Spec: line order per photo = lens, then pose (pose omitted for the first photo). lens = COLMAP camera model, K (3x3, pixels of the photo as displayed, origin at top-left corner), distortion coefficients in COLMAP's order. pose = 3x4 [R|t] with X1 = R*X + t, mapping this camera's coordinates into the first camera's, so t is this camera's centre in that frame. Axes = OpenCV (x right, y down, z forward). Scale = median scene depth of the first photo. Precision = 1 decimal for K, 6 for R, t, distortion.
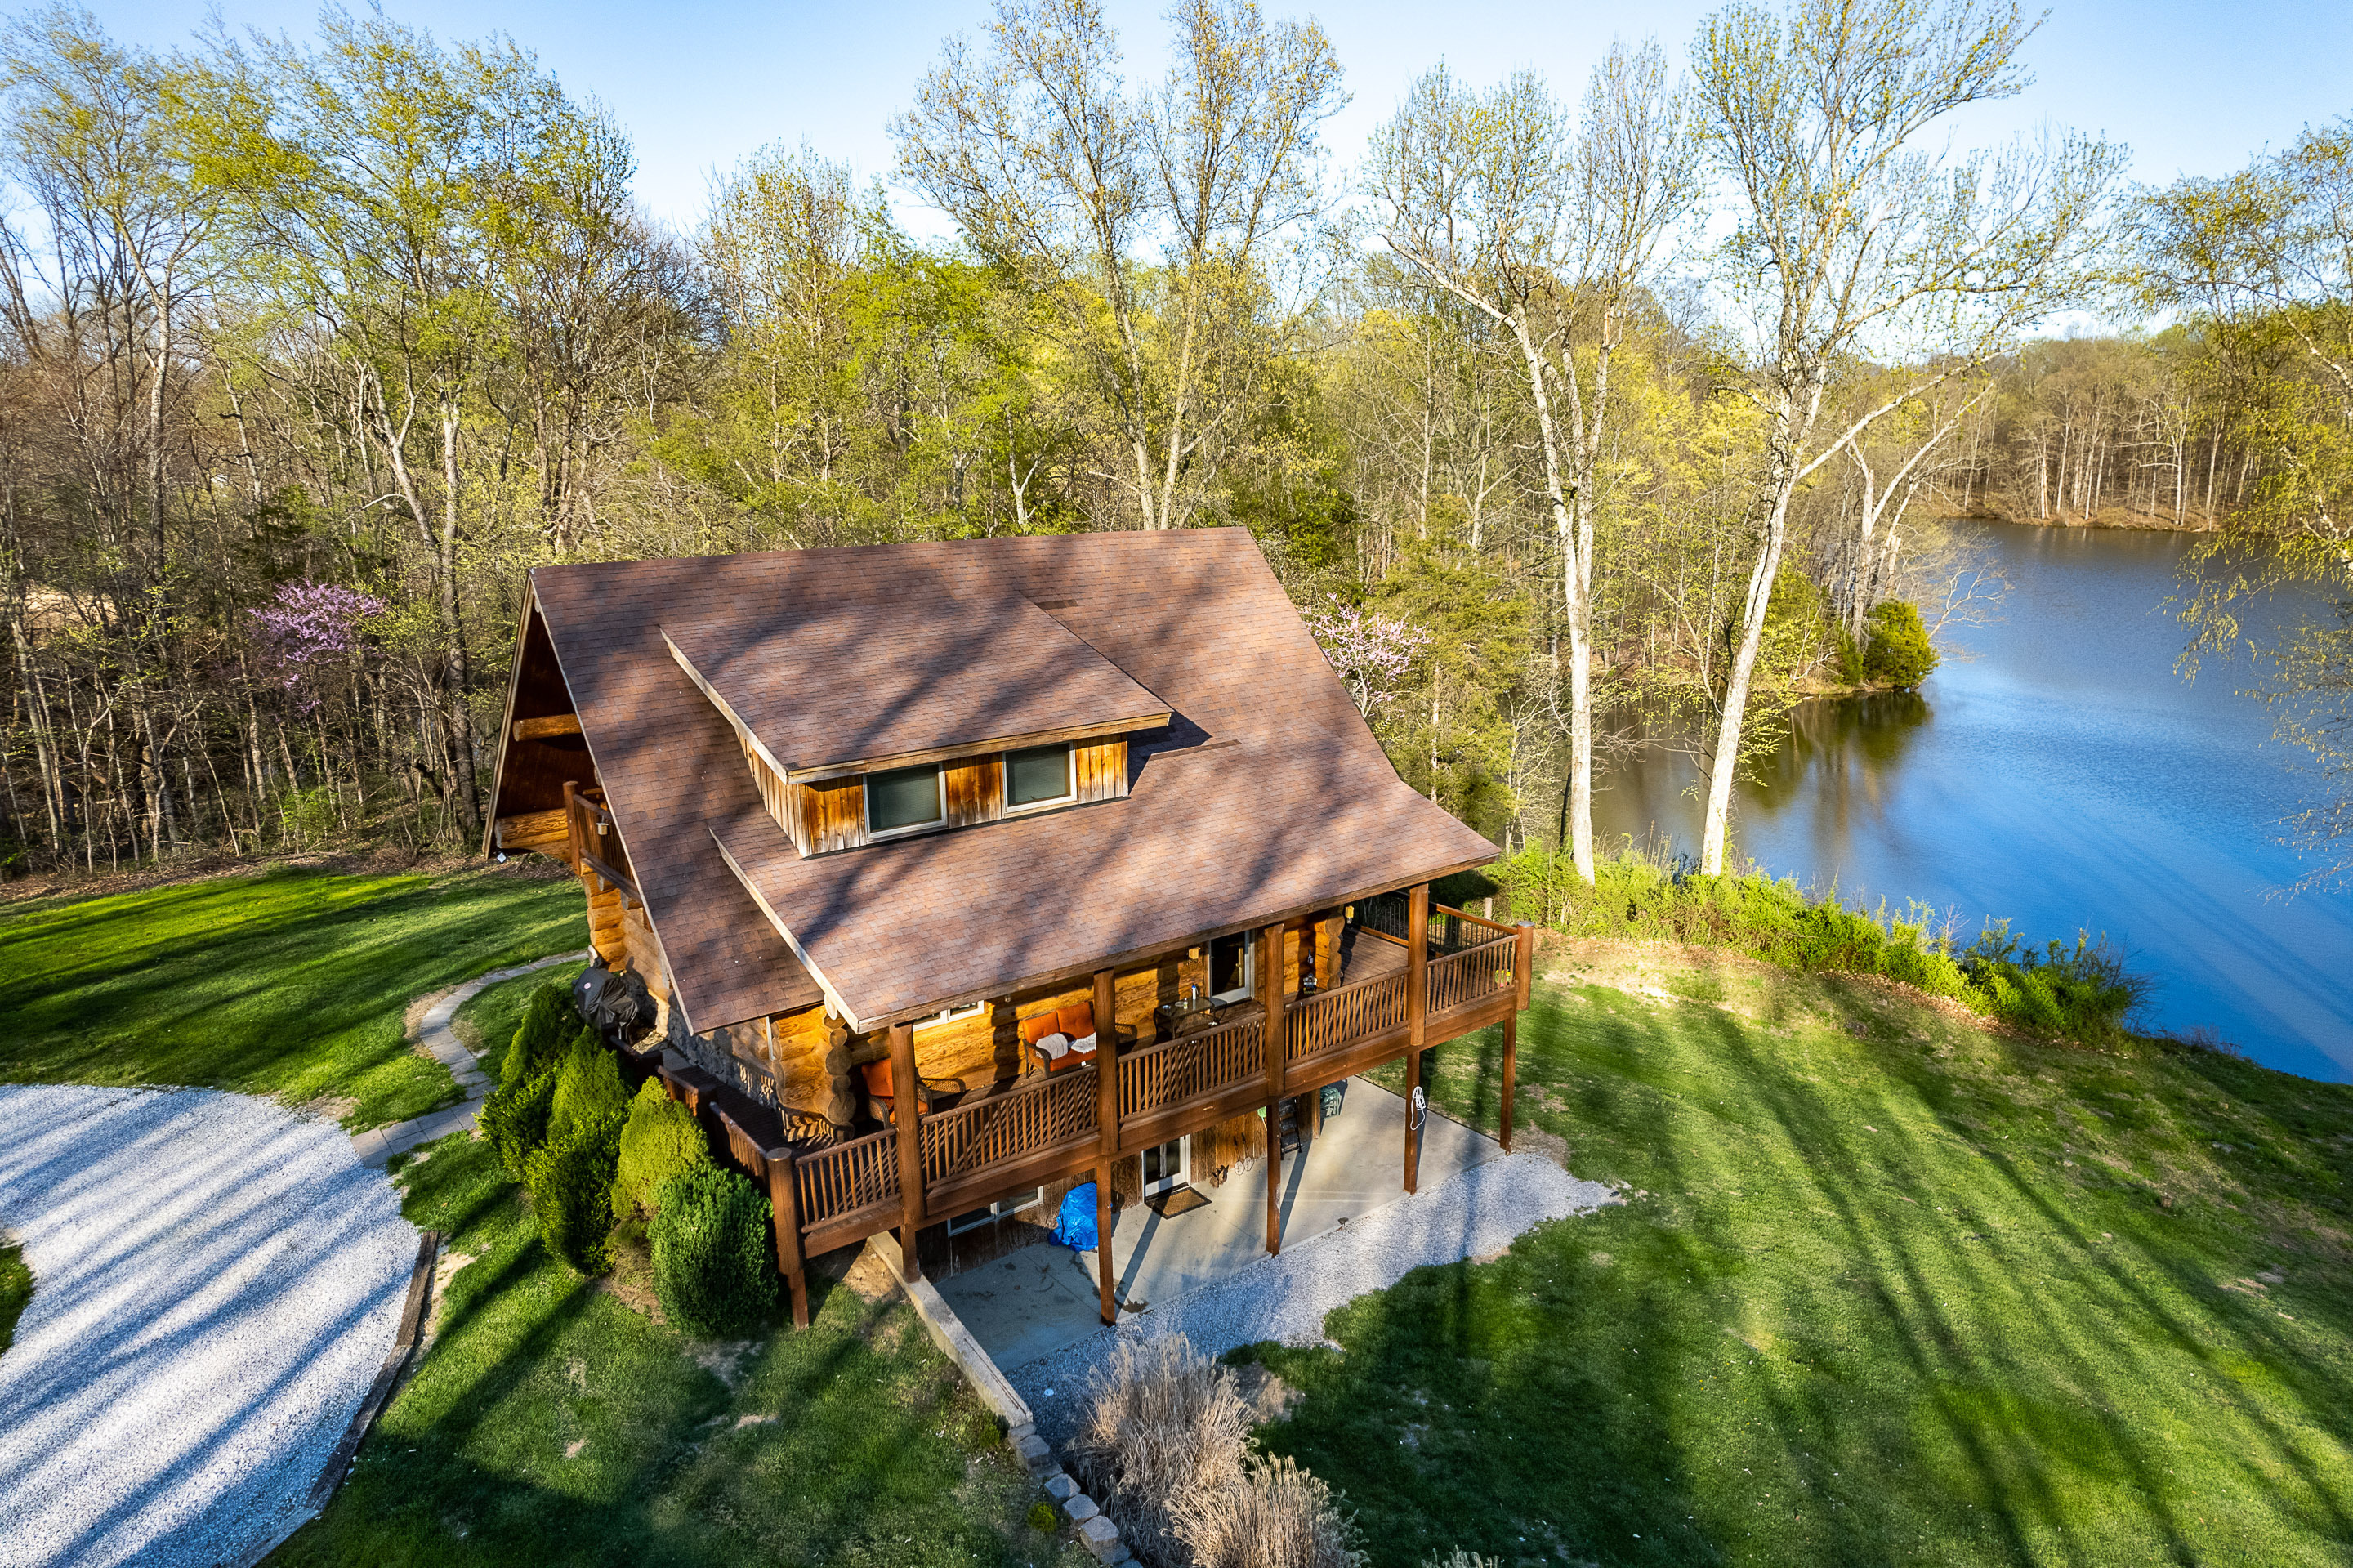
lens RADIAL K [[1527.7, 0, 1176.5], [0, 1527.7, 784.0], [0, 0, 1]] dist [-0.055978, 0.000045]
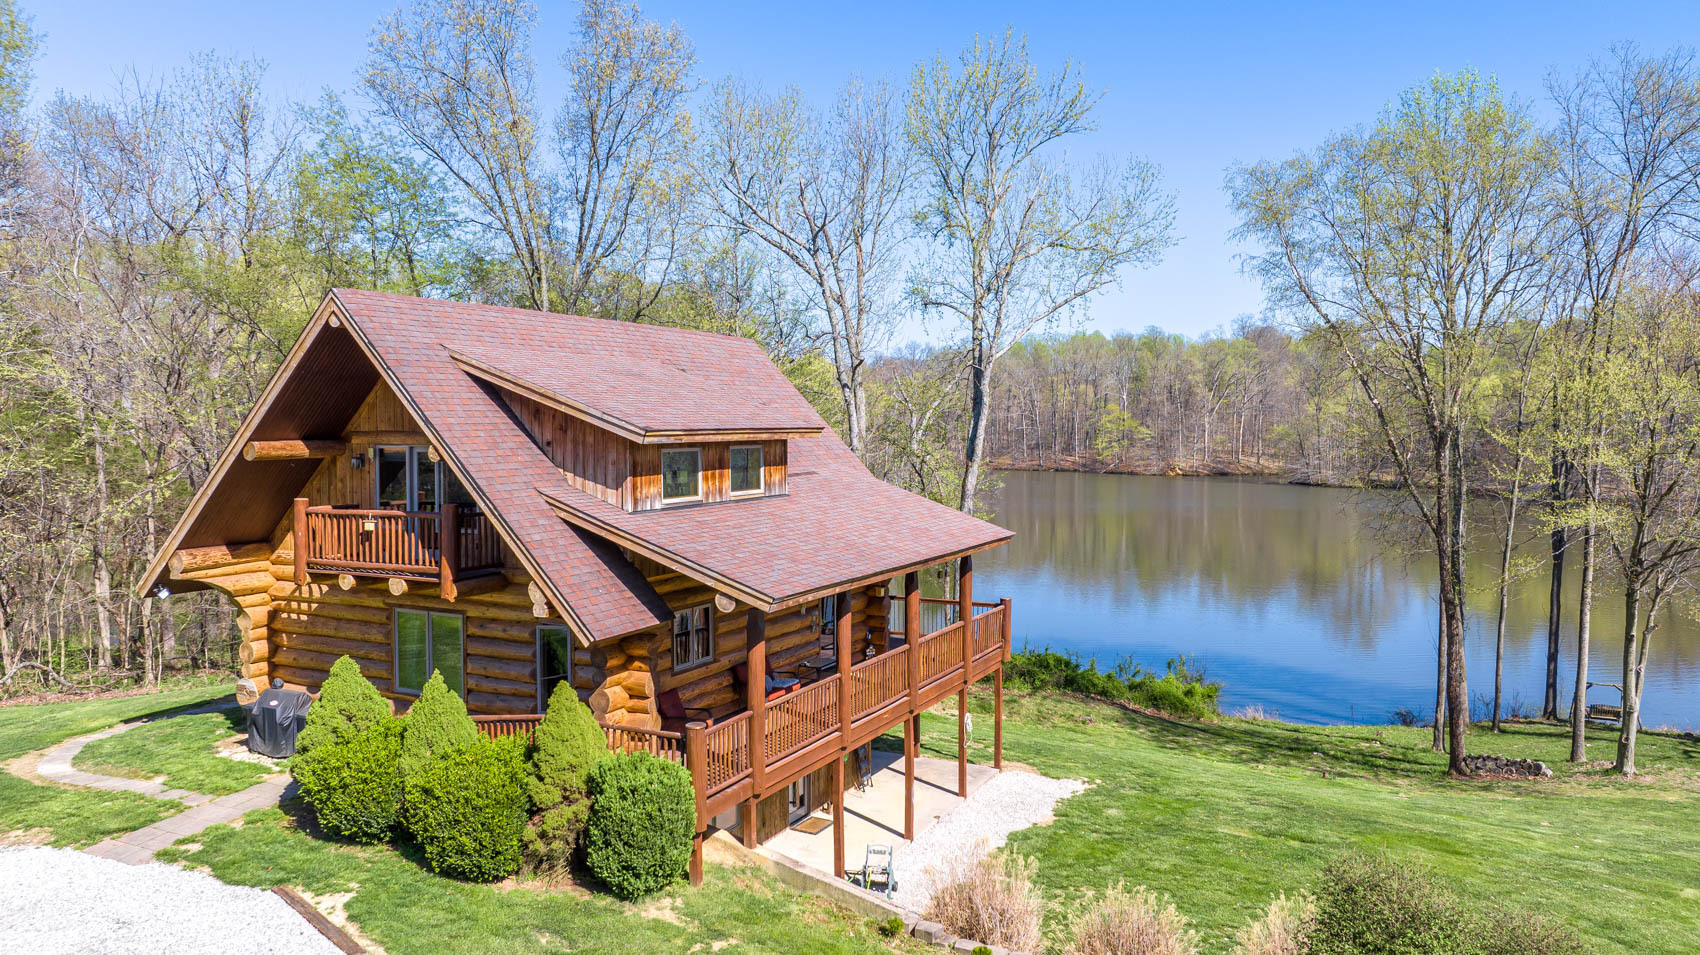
lens RADIAL K [[1193.0, 0, 850.0], [0, 1193.0, 477.5], [0, 0, 1]] dist [-0.009426, 0.000765]
pose [[0.899381, -0.009132, 0.437070, -0.428704], [0.089112, 0.982620, -0.162838, 0.164254], [-0.427986, 0.185402, 0.884564, 0.056067]]
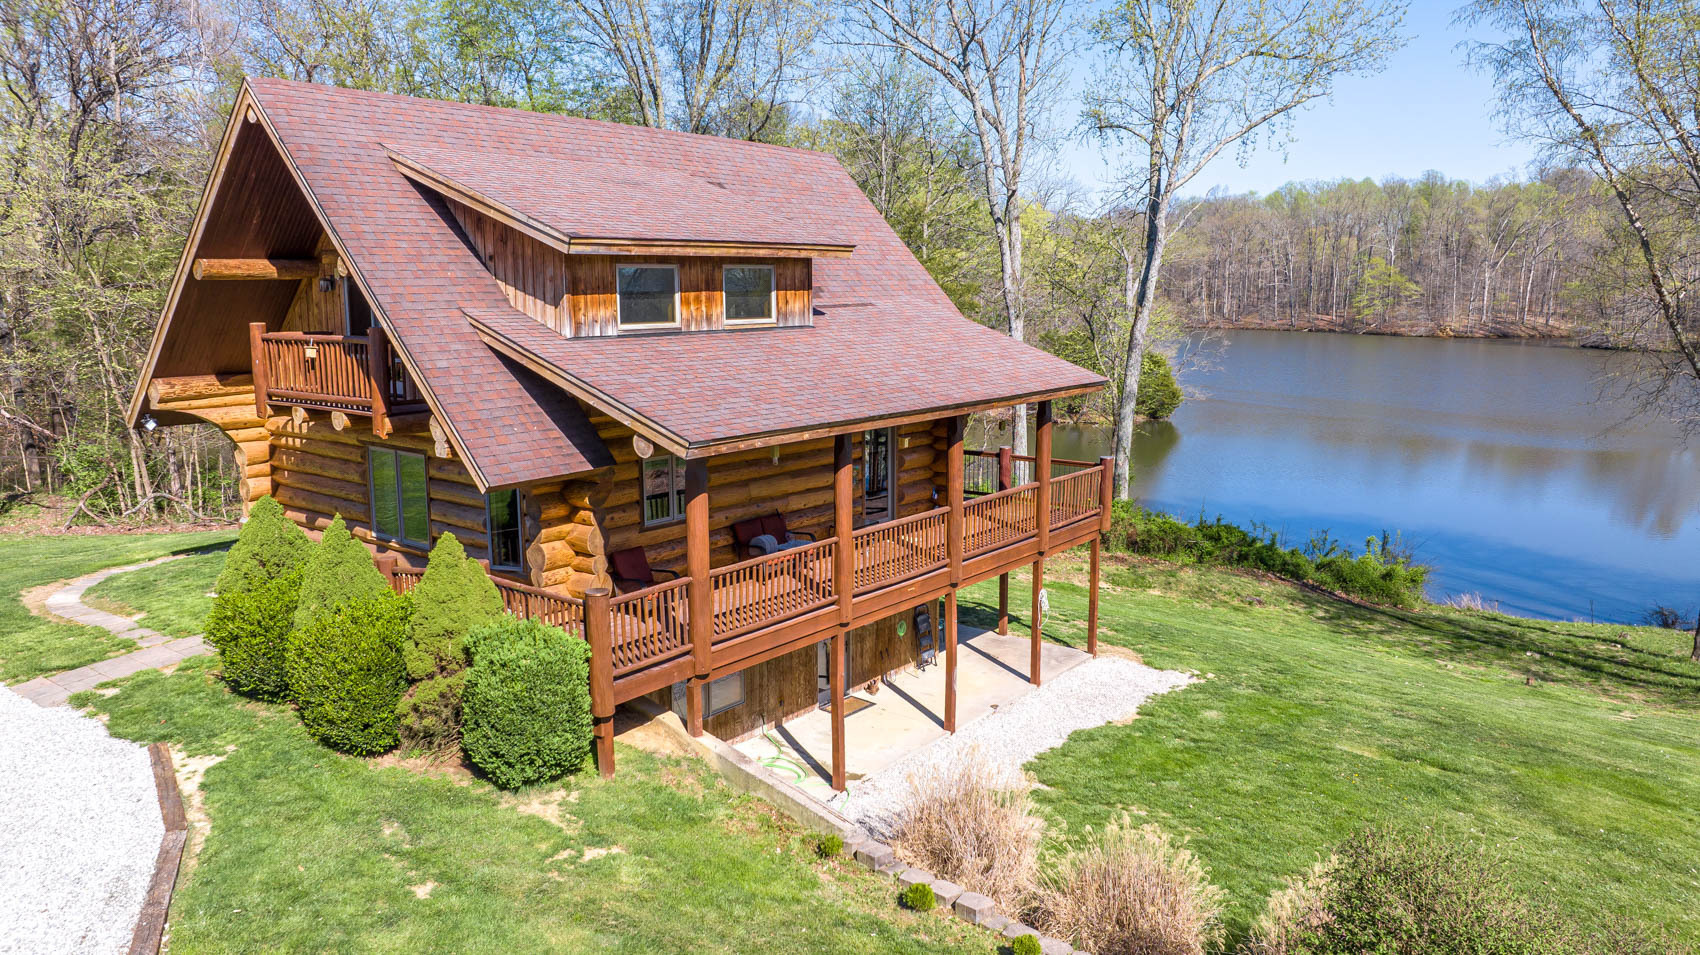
lens RADIAL K [[1196.7, 0, 846.6], [0, 1196.7, 477.8], [0, 0, 1]] dist [-0.036546, 0.062750]
pose [[0.969227, -0.029899, 0.244347, -0.222150], [0.045900, 0.997139, -0.060053, 0.170488], [-0.241853, 0.069421, 0.967826, 0.147750]]
